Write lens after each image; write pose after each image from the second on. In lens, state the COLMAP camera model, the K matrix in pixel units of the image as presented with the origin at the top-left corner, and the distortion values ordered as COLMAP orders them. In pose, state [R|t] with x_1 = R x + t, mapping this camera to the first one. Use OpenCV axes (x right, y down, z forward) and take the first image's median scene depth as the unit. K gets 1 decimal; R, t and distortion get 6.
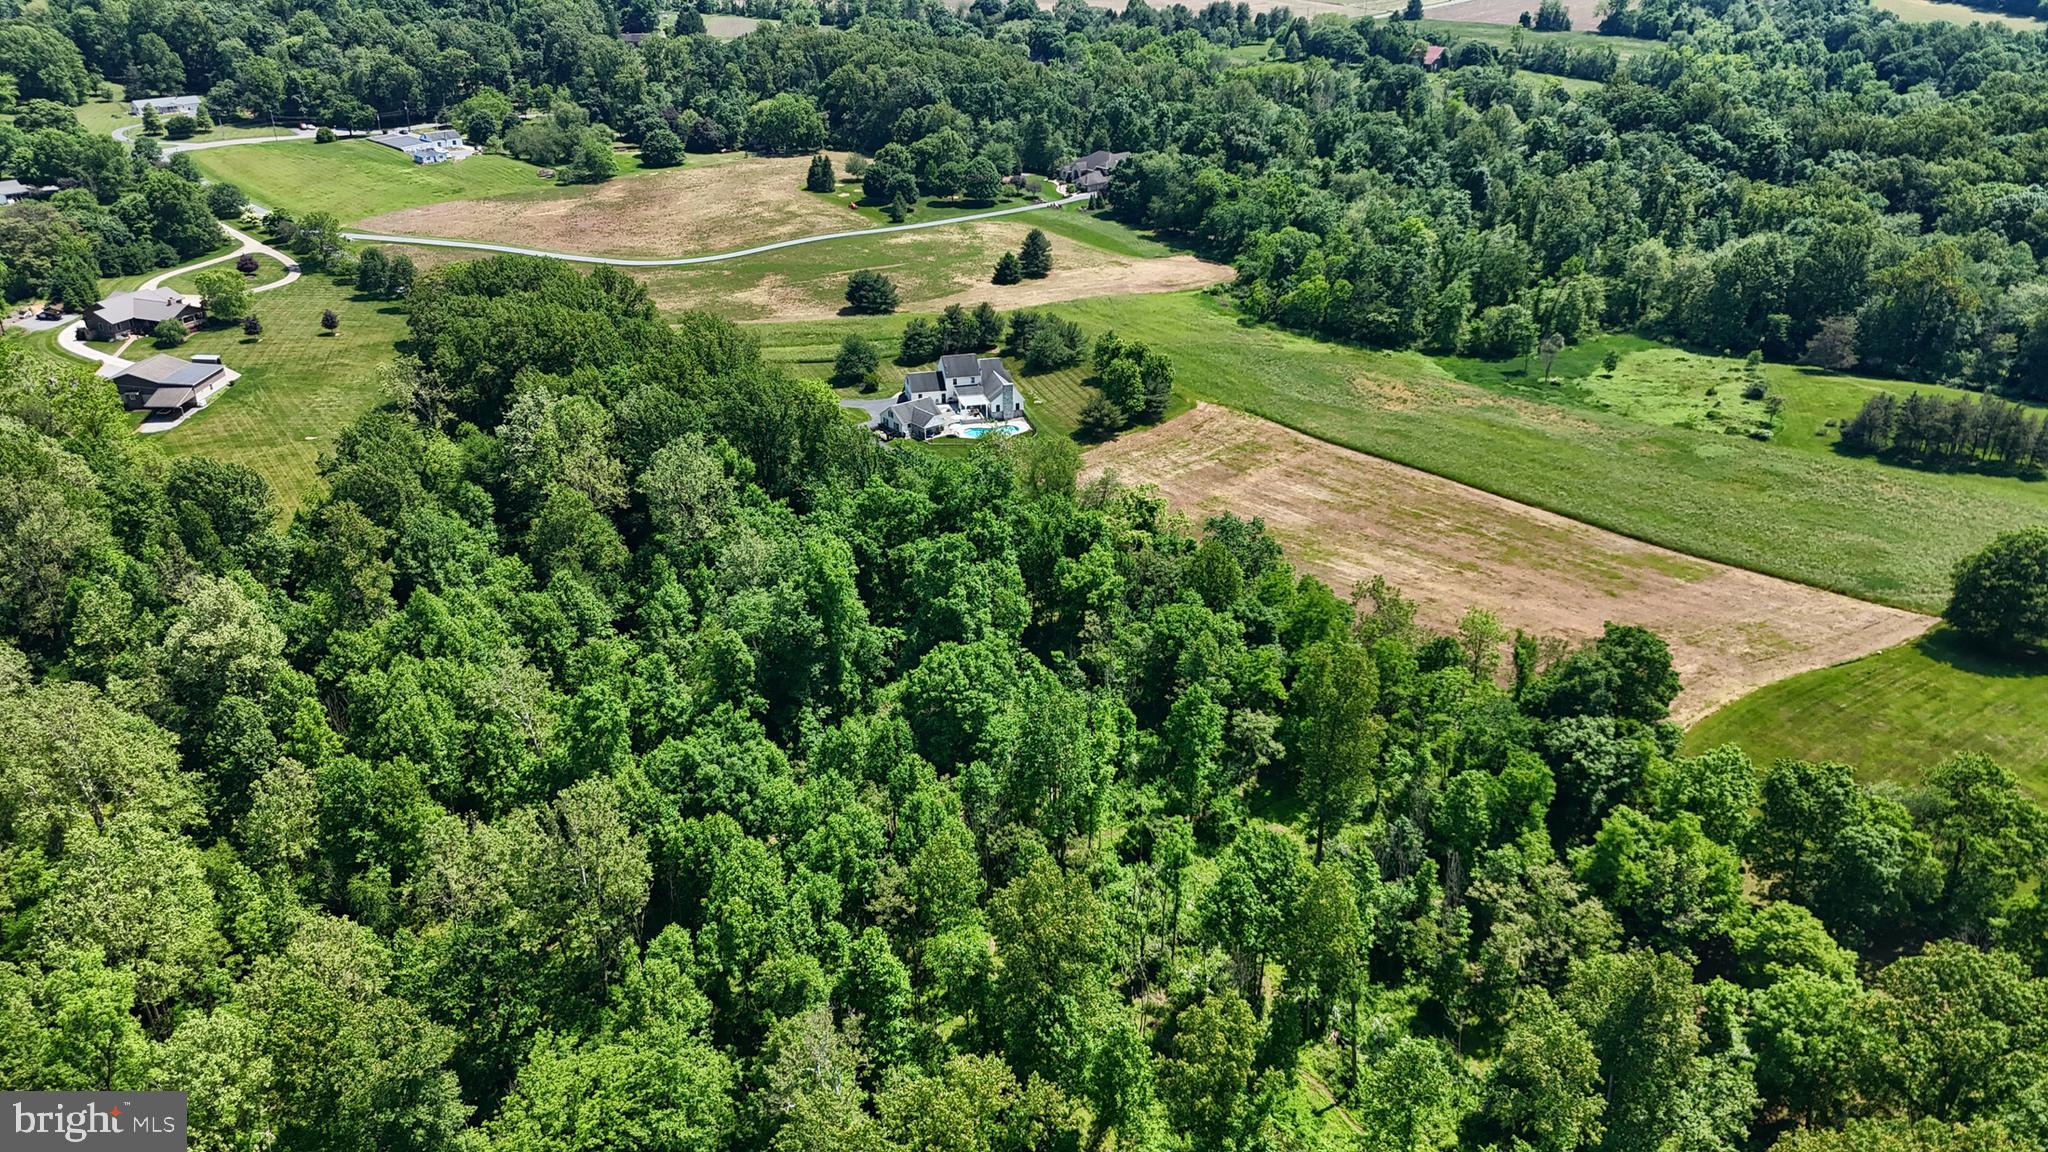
lens RADIAL K [[1509.5, 0, 1019.4], [0, 1509.5, 572.3], [0, 0, 1]] dist [0.046112, -0.040310]
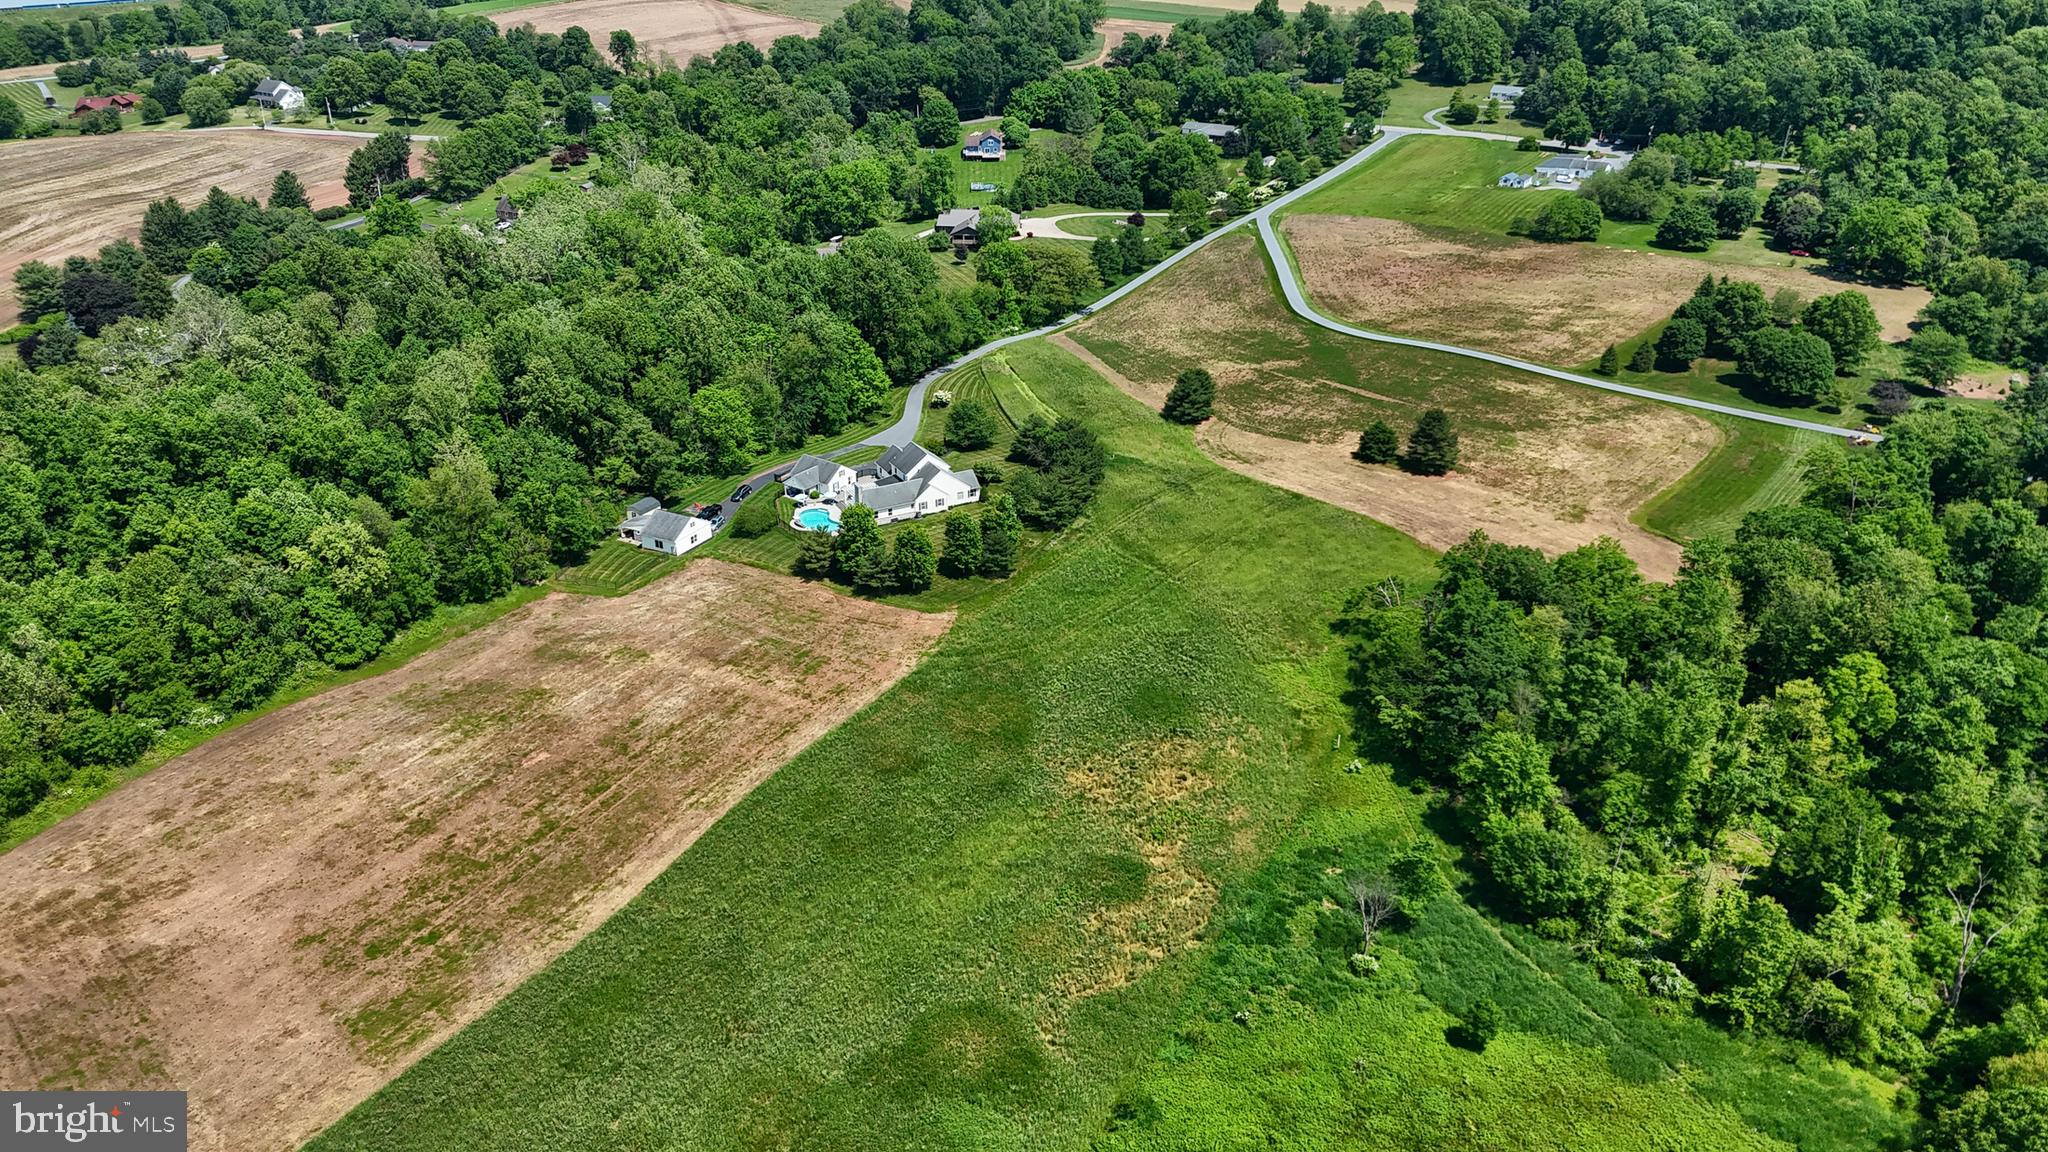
lens RADIAL K [[1509.5, 0, 1024.0], [0, 1509.5, 581.2], [0, 0, 1]] dist [0.046112, -0.040310]
pose [[0.231704, 0.428975, -0.873095, 0.787463], [-0.410391, 0.856846, 0.312081, -0.381121], [0.881982, 0.286000, 0.374582, 0.746175]]
